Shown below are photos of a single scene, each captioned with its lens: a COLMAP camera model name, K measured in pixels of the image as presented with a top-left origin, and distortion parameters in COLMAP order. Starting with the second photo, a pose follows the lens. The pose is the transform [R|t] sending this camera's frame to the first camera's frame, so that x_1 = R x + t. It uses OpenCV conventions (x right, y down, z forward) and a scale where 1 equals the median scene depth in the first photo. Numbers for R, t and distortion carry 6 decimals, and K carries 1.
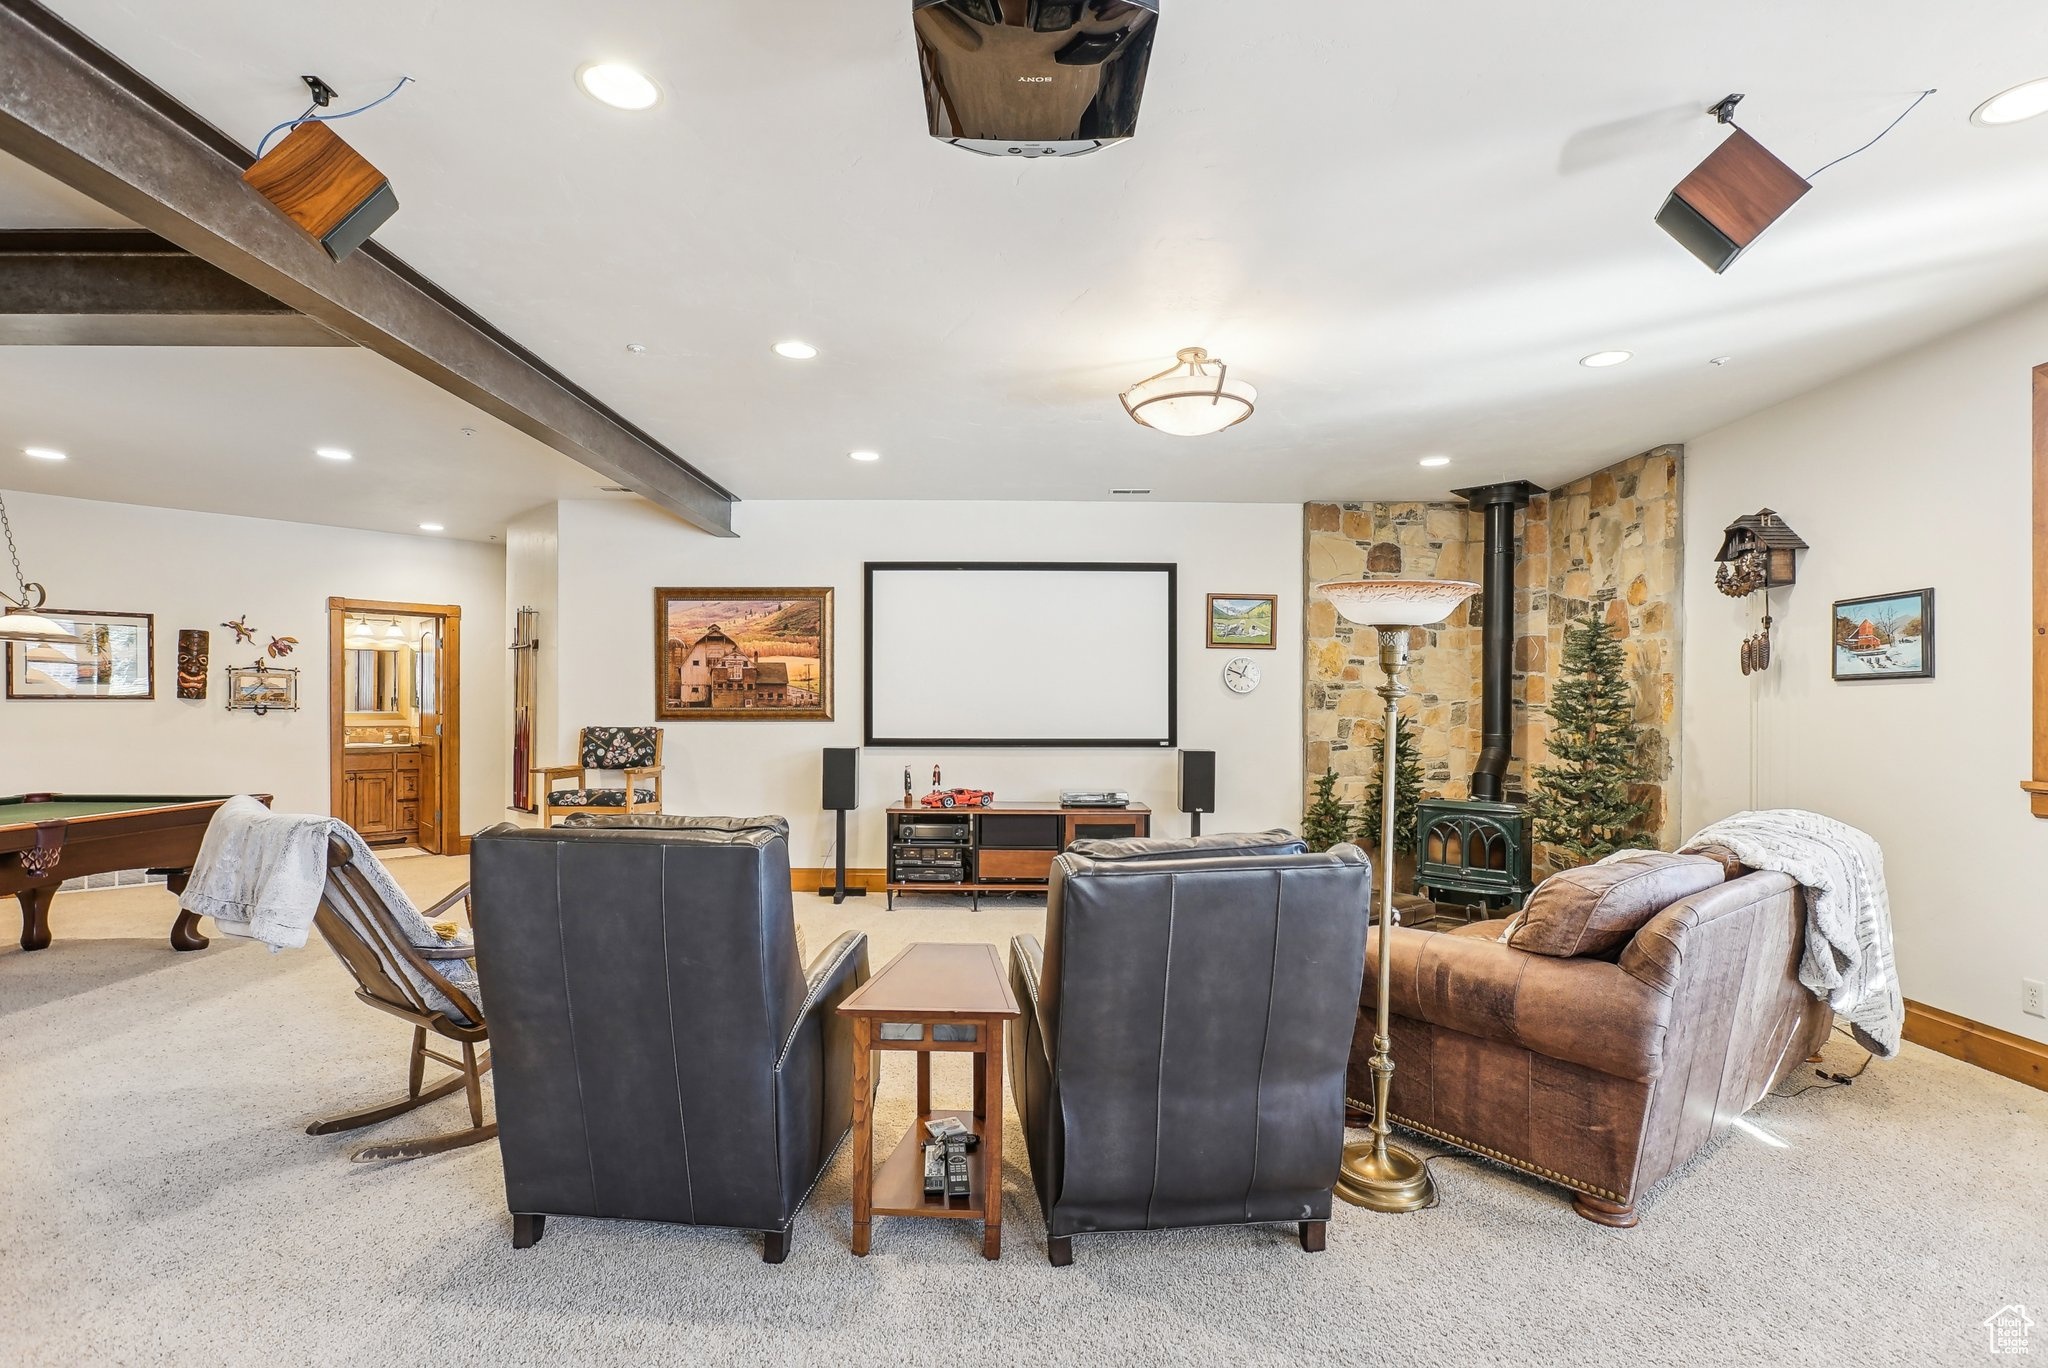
lens RADIAL K [[954.0, 0, 1035.2], [0, 954.0, 713.8], [0, 0, 1]] dist [-0.022215, 0.010872]
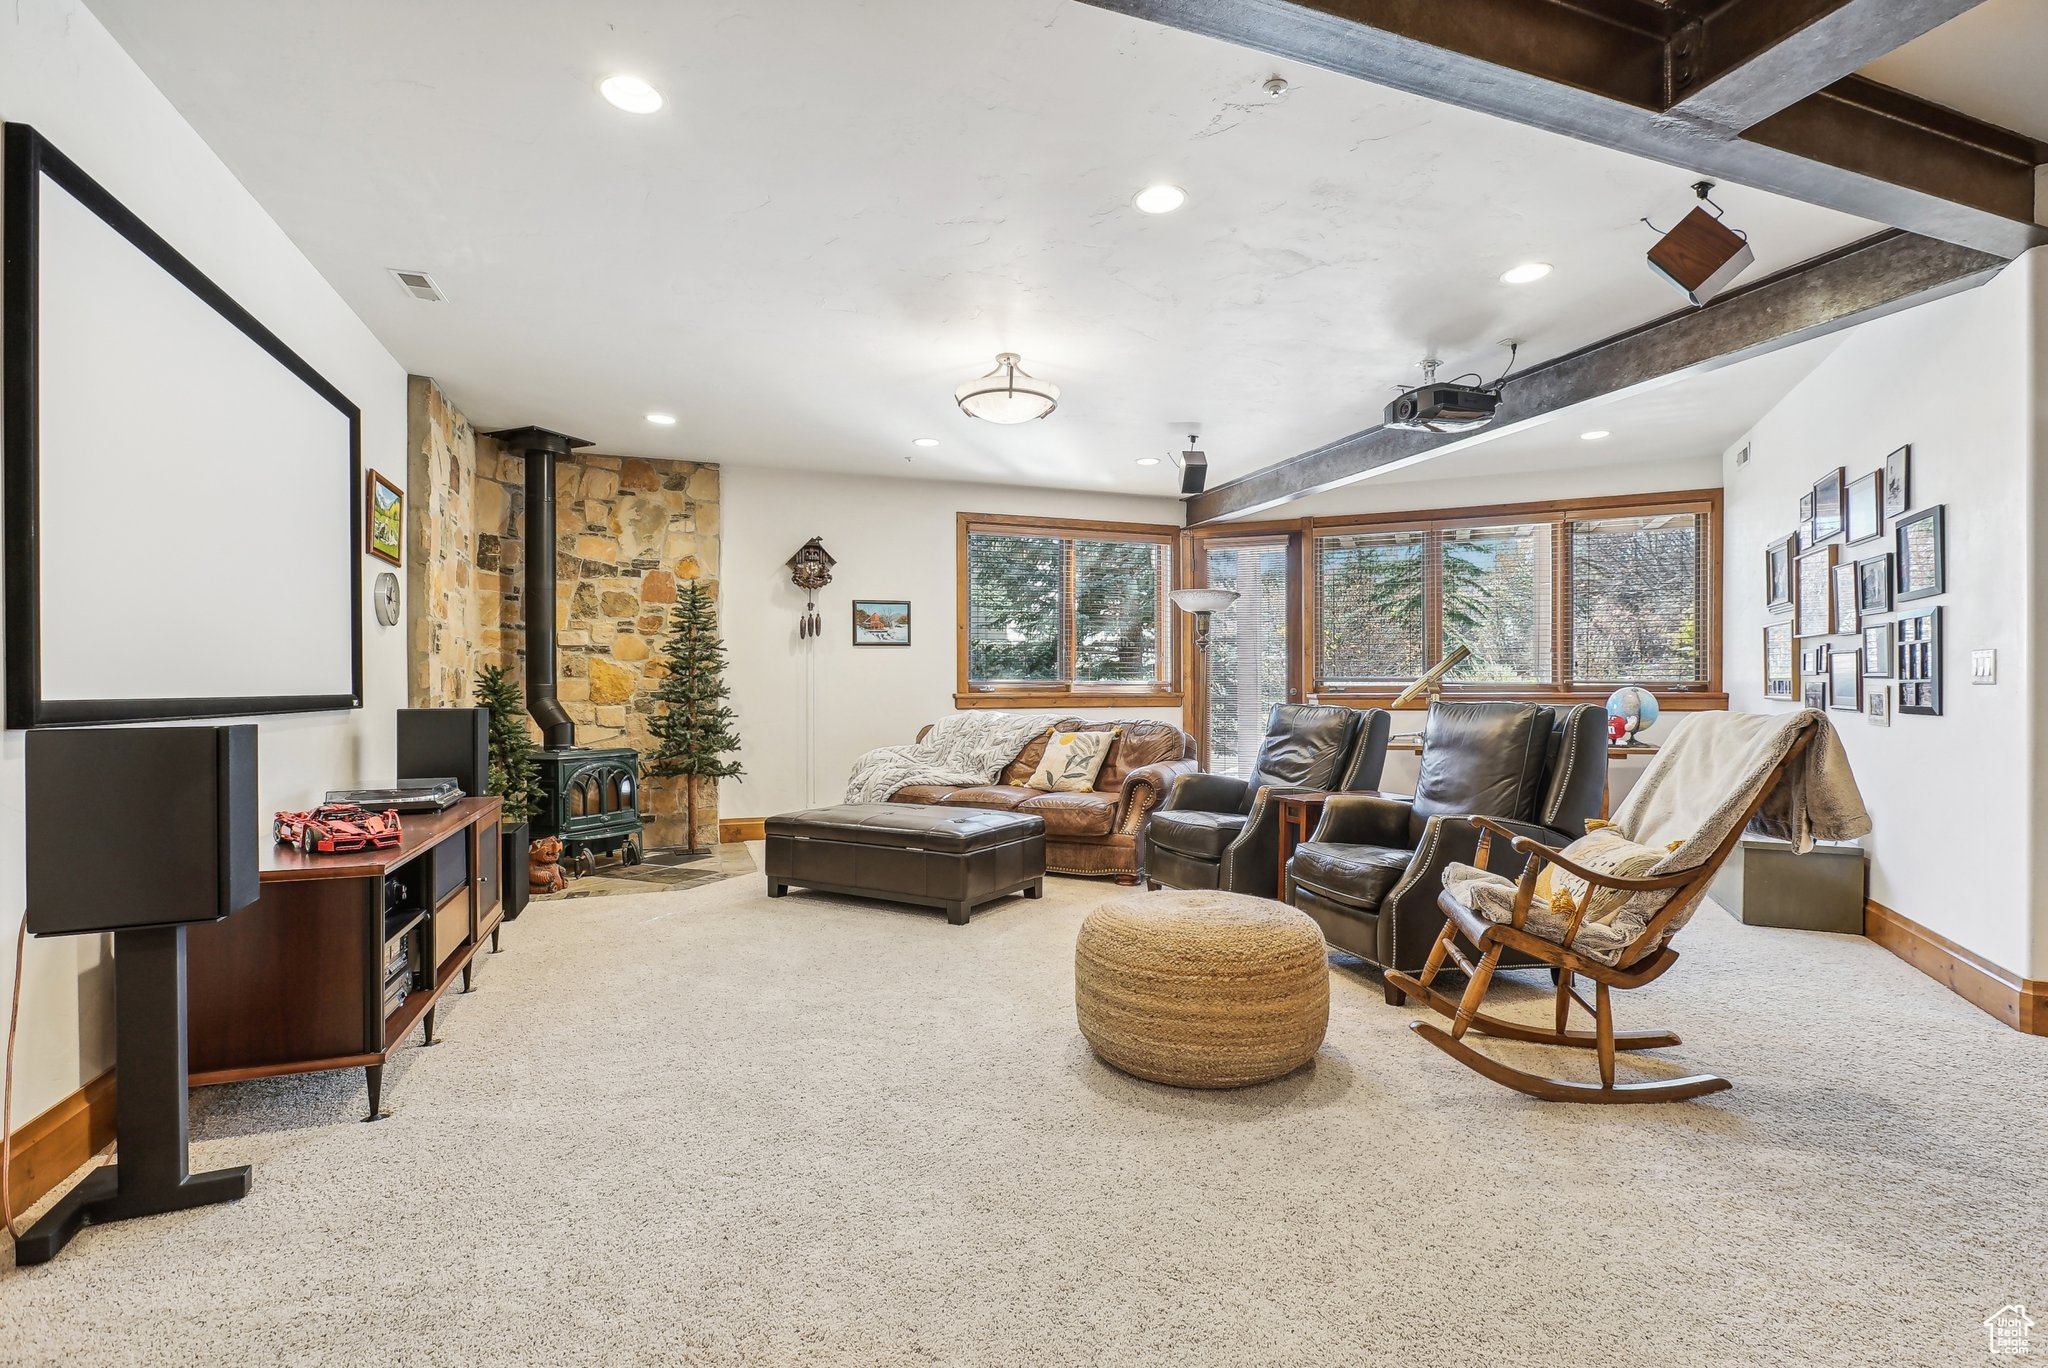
lens RADIAL K [[954.0, 0, 1035.0], [0, 954.0, 690.8], [0, 0, 1]] dist [-0.022215, 0.010872]
pose [[-0.339084, -0.003347, 0.940750, -0.581949], [0.011403, 0.999906, 0.007667, 0.024709], [-0.940687, 0.013327, -0.339014, 0.807611]]
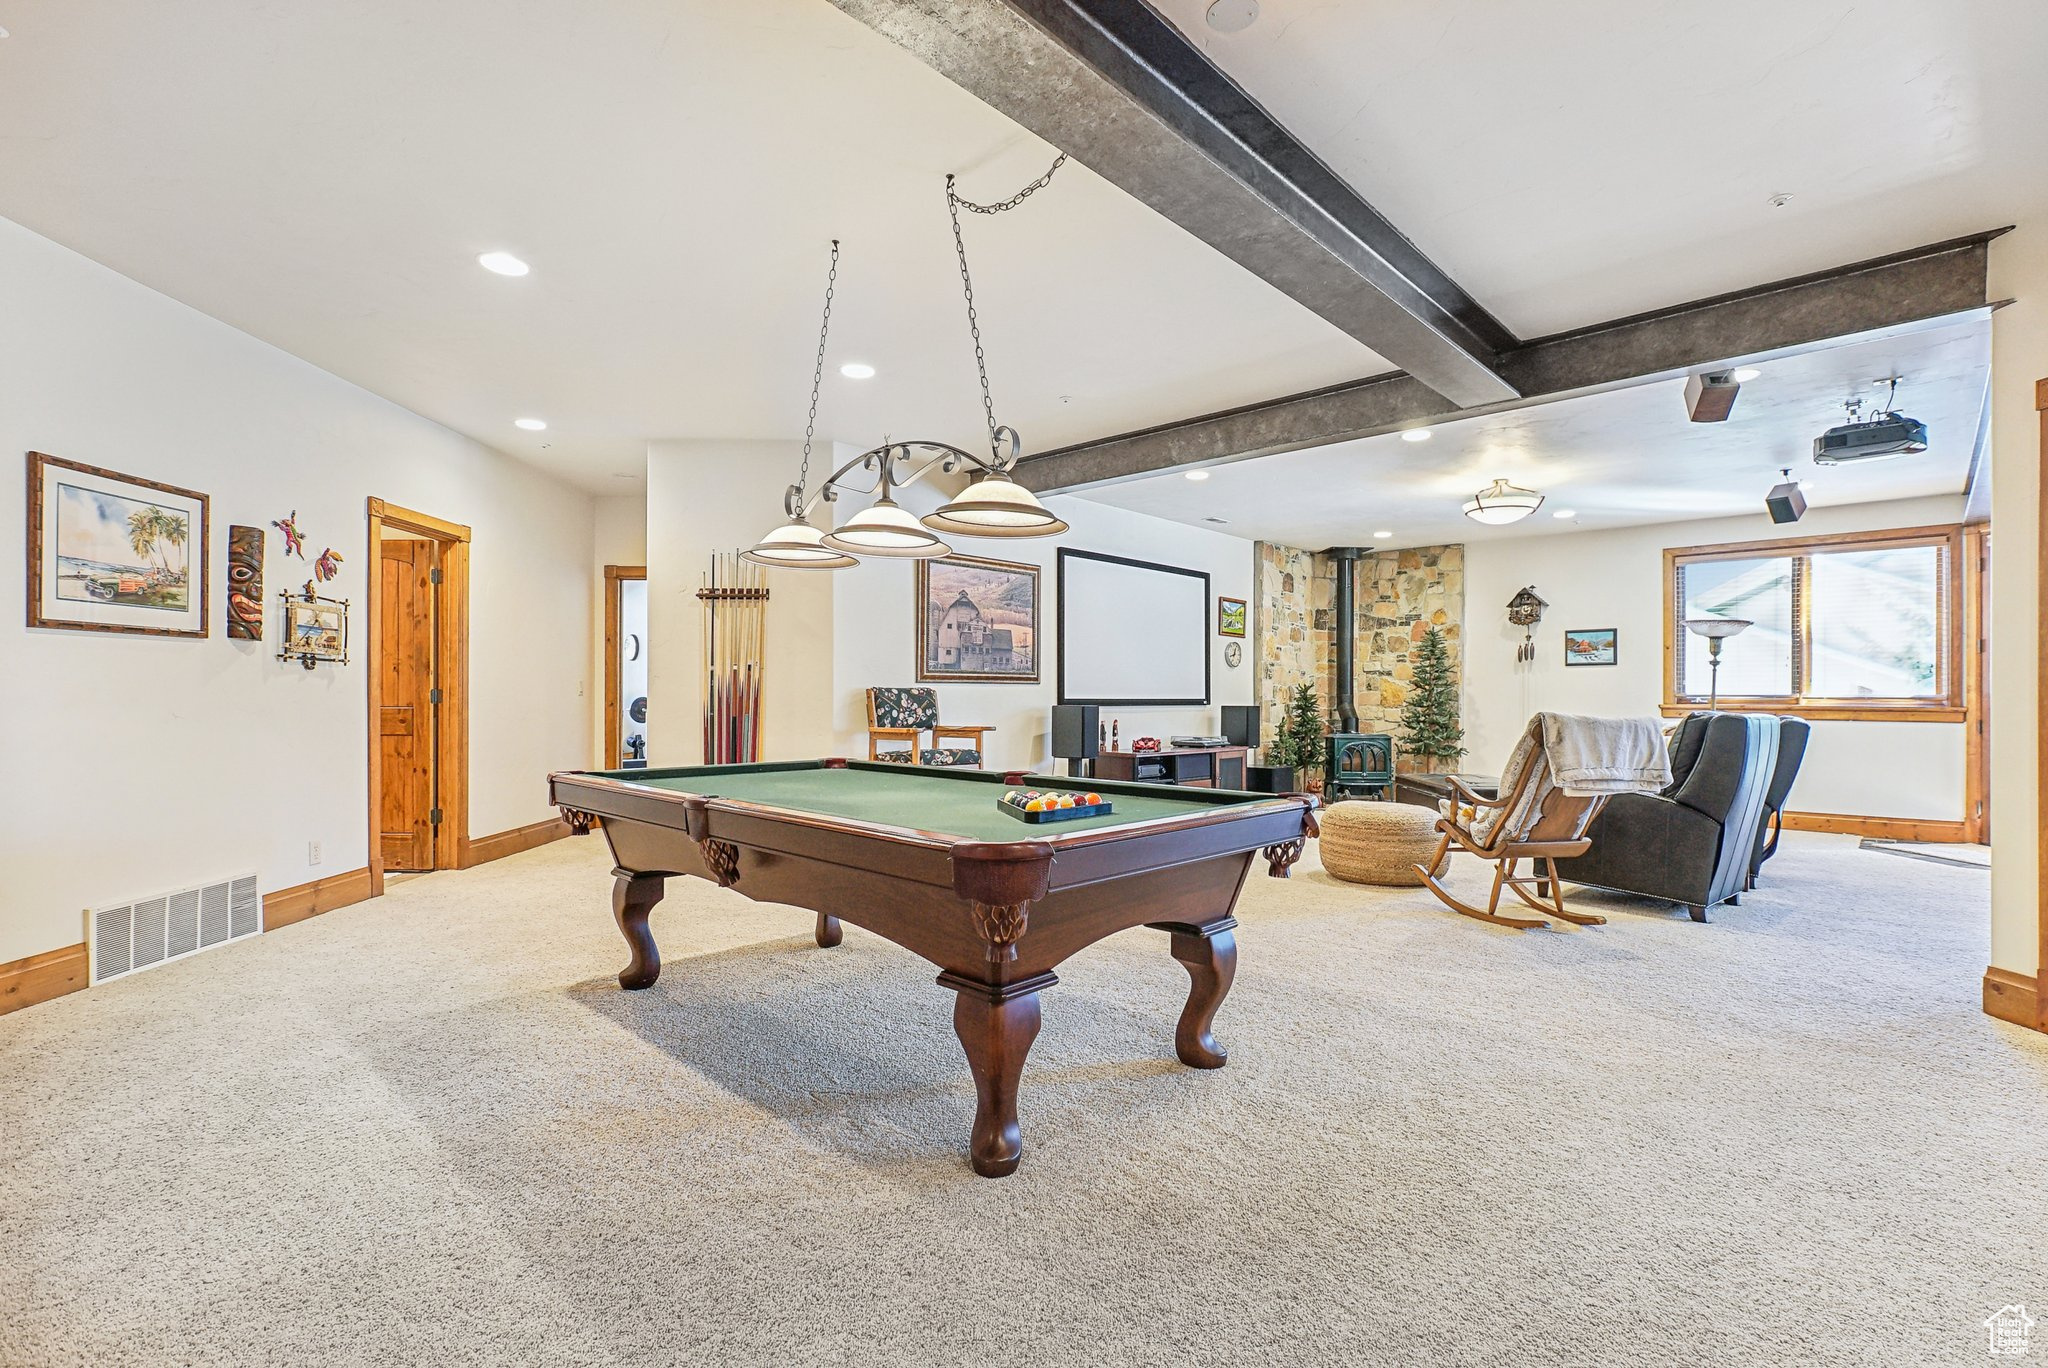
lens RADIAL K [[954.0, 0, 1031.2], [0, 954.0, 691.3], [0, 0, 1]] dist [-0.022215, 0.010872]
pose [[0.690825, 0.003767, 0.723012, -1.057949], [0.002919, 0.999964, -0.007999, 0.025982], [-0.723016, 0.007636, 0.690789, 0.224440]]
